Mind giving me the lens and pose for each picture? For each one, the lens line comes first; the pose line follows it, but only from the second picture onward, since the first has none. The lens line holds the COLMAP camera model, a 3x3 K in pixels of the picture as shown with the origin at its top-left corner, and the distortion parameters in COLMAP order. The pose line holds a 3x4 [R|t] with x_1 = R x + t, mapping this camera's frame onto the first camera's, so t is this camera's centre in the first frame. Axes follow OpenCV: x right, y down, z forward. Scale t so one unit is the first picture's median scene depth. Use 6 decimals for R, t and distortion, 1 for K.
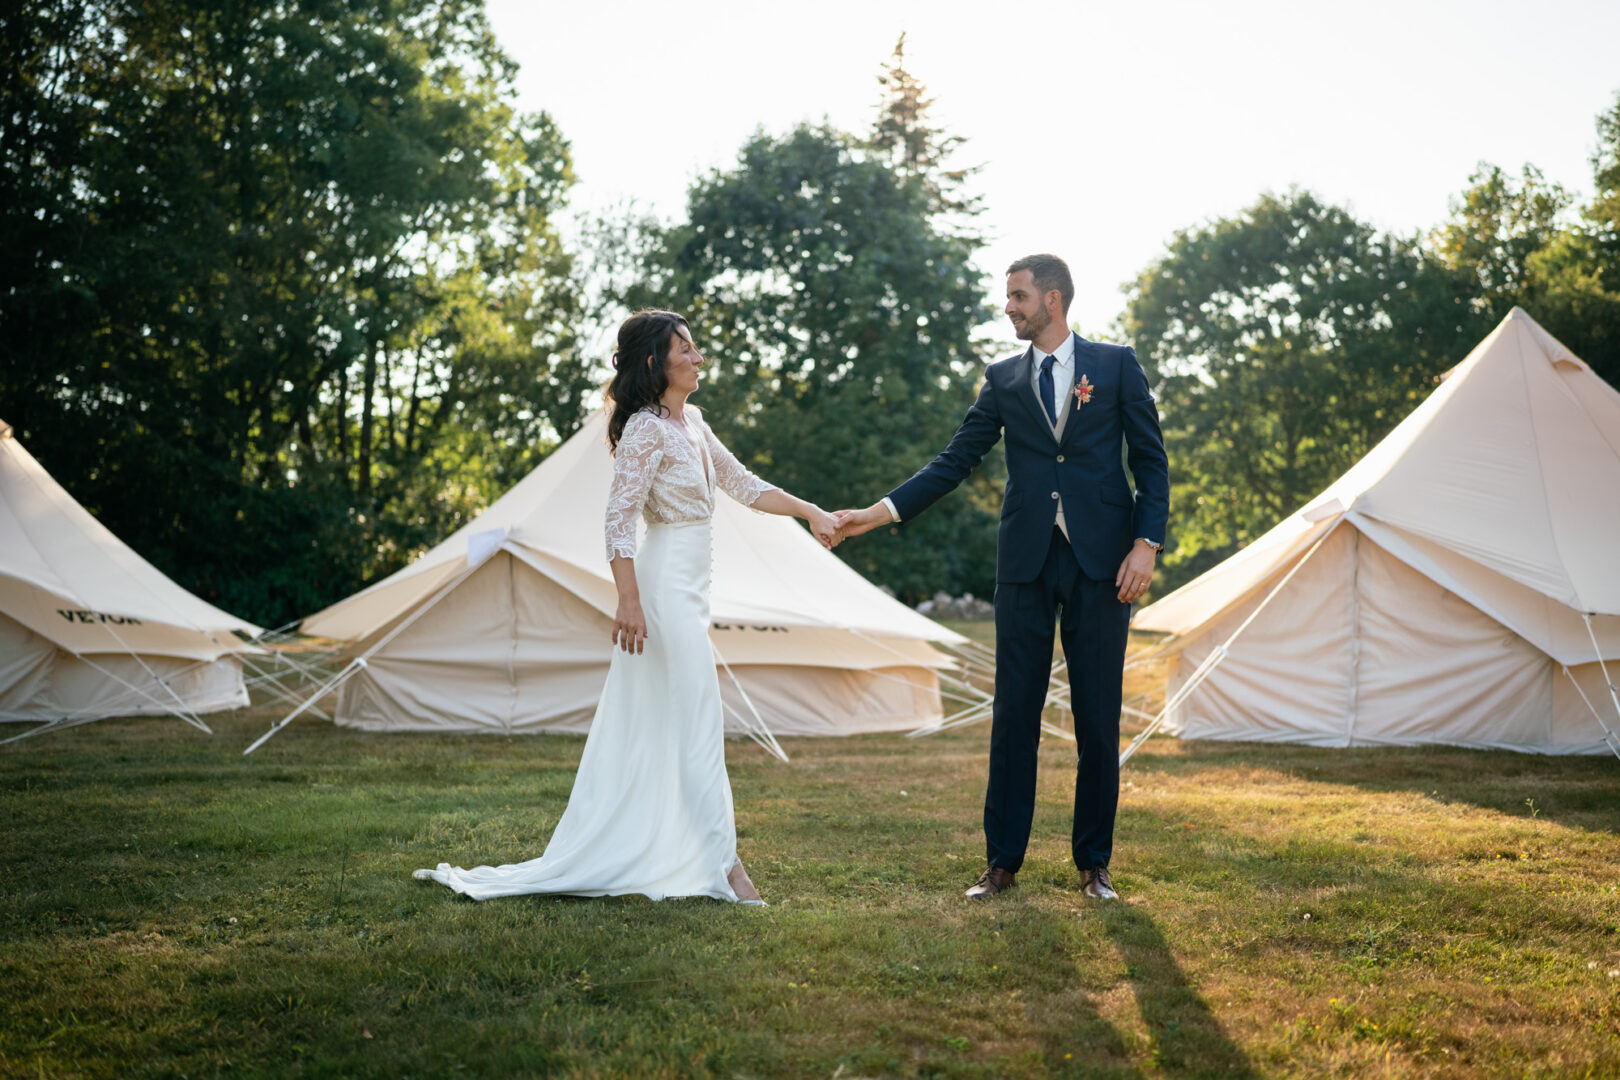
lens RADIAL K [[1662.3, 0, 878.7], [0, 1662.3, 555.7], [0, 0, 1]] dist [0.000589, -0.000762]
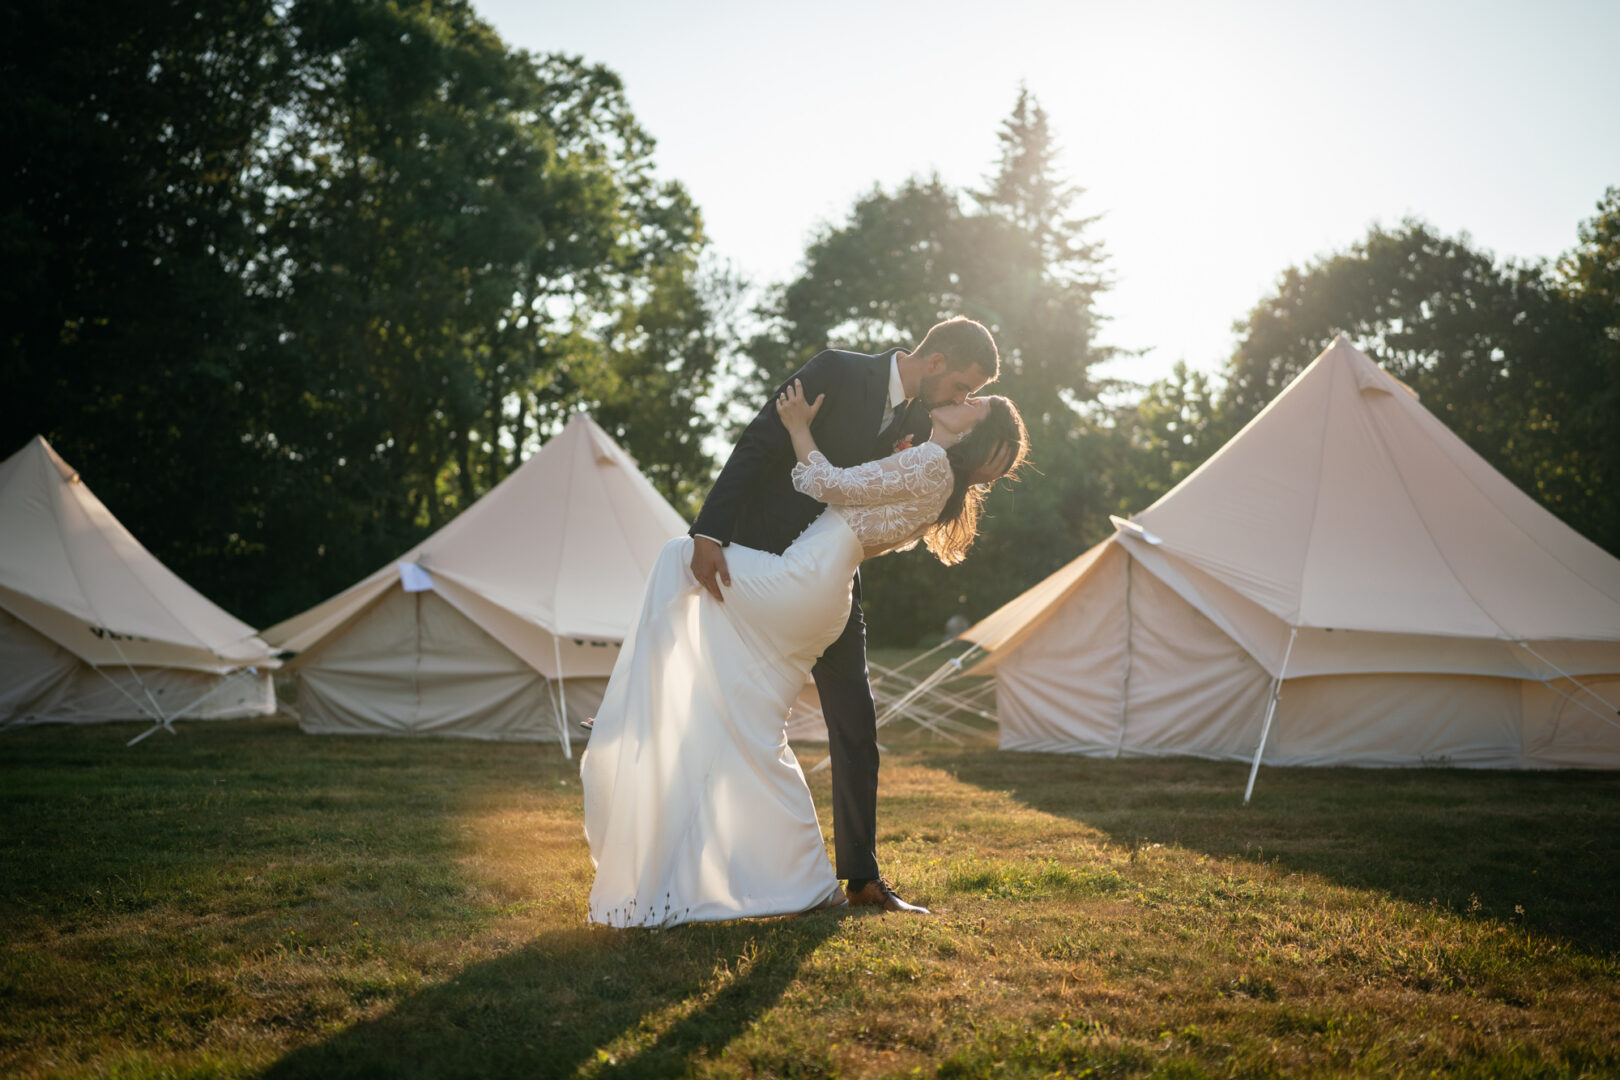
lens RADIAL K [[1587.5, 0, 810.0], [0, 1587.5, 540.0], [0, 0, 1]] dist [-0.032232, 0.119692]
pose [[0.986198, -0.006647, -0.165434, 0.055690], [0.001290, 0.999472, -0.032464, 0.002197], [0.165562, 0.031803, 0.985686, -0.004034]]
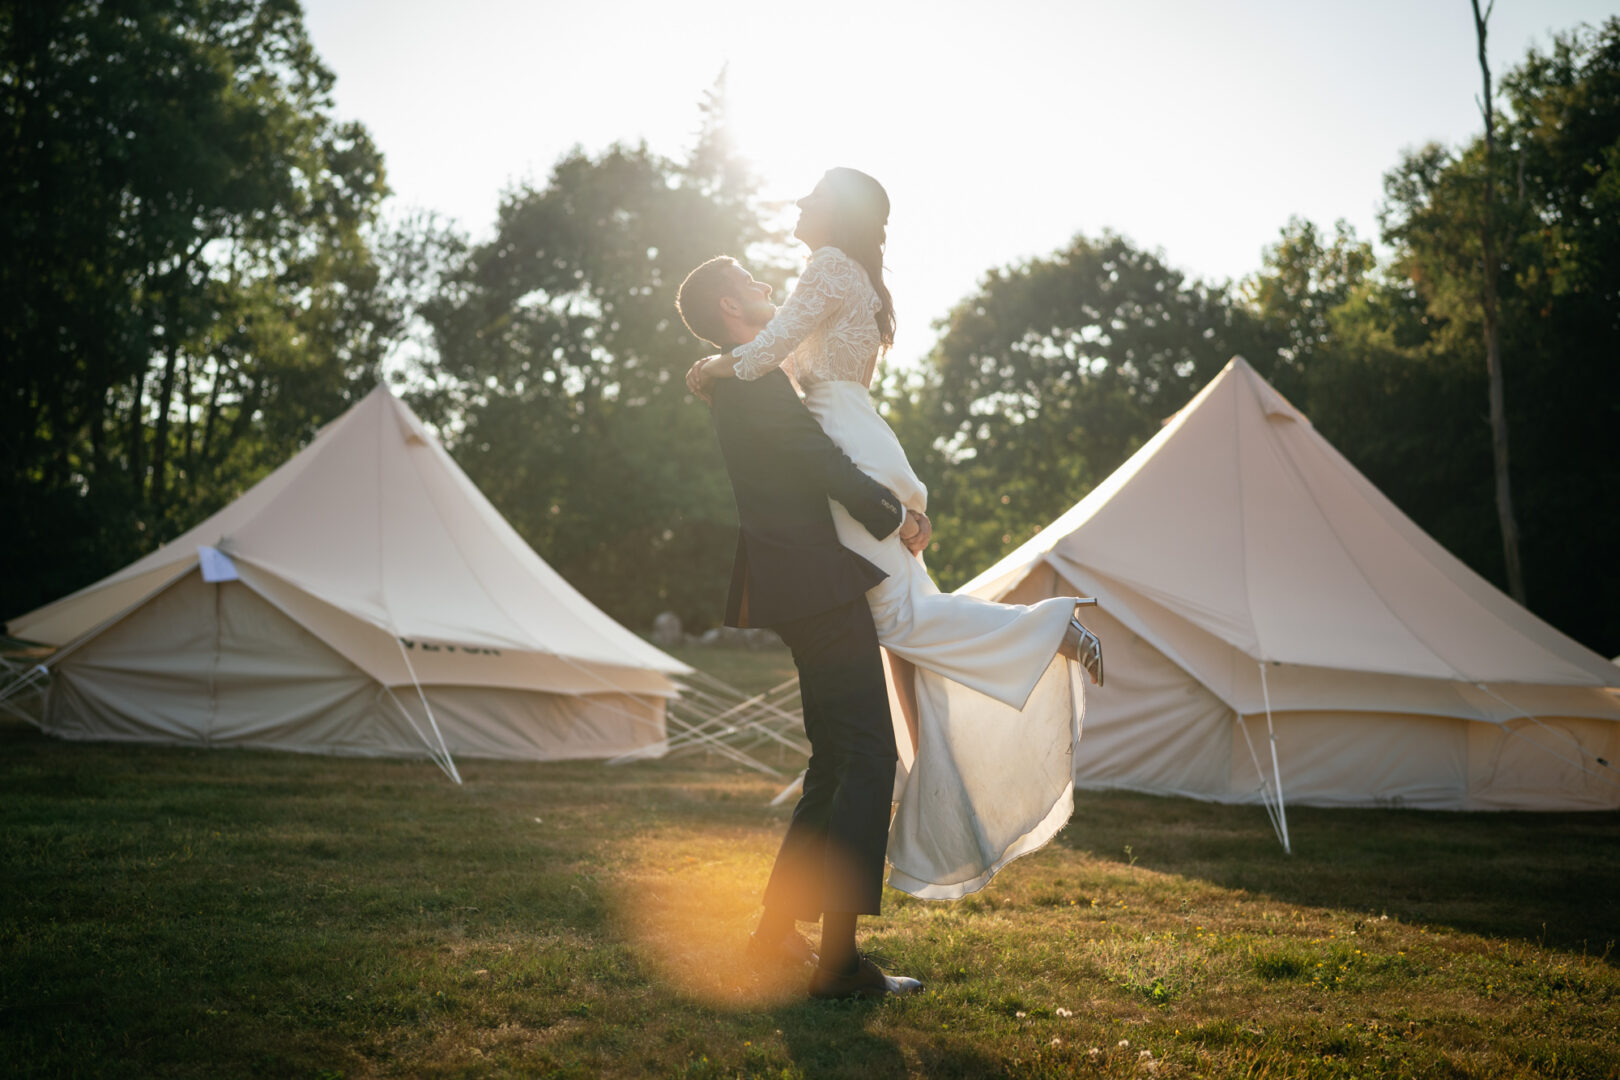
lens RADIAL K [[1672.3, 0, 760.5], [0, 1672.3, 539.1], [0, 0, 1]] dist [-0.013980, 0.011465]
pose [[0.998794, 0.037636, 0.031545, 0.017121], [-0.036770, 0.998943, -0.027582, -0.000117], [-0.032549, 0.026389, 0.999122, 0.000926]]
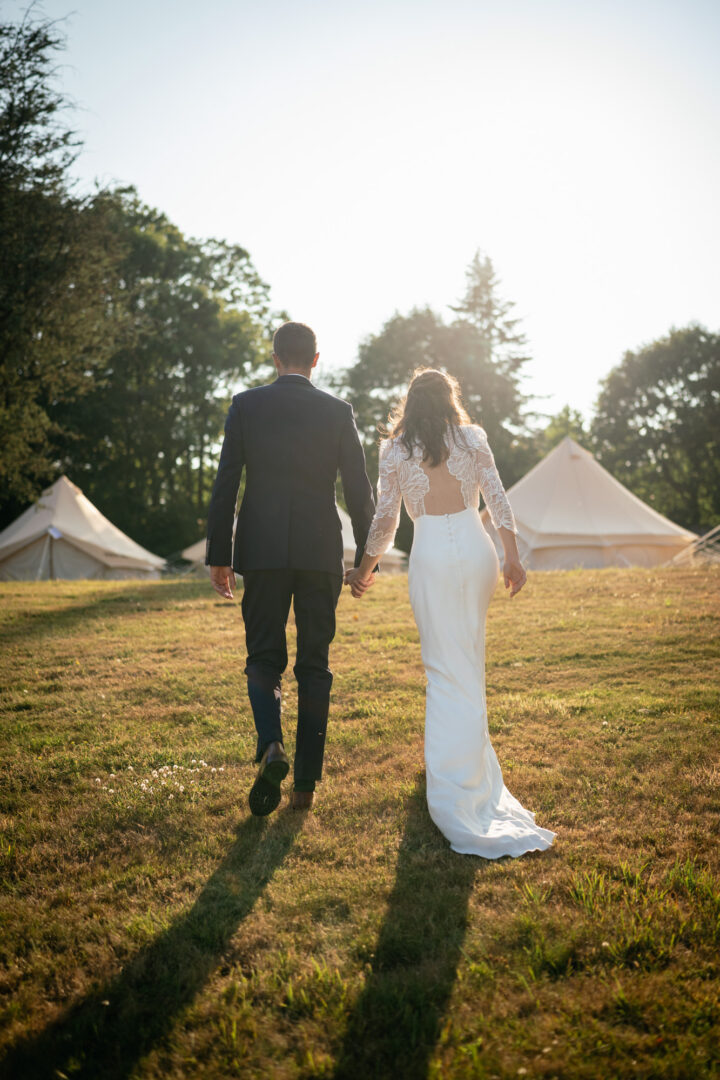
lens RADIAL K [[1092.2, 0, 399.4], [0, 1092.2, 573.0], [0, 0, 1]] dist [-0.015239, -0.002269]
pose [[0.992093, -0.028308, -0.122271, 0.079606], [0.031849, 0.999125, 0.027098, 0.009149], [0.121397, -0.030777, 0.992127, -0.255649]]
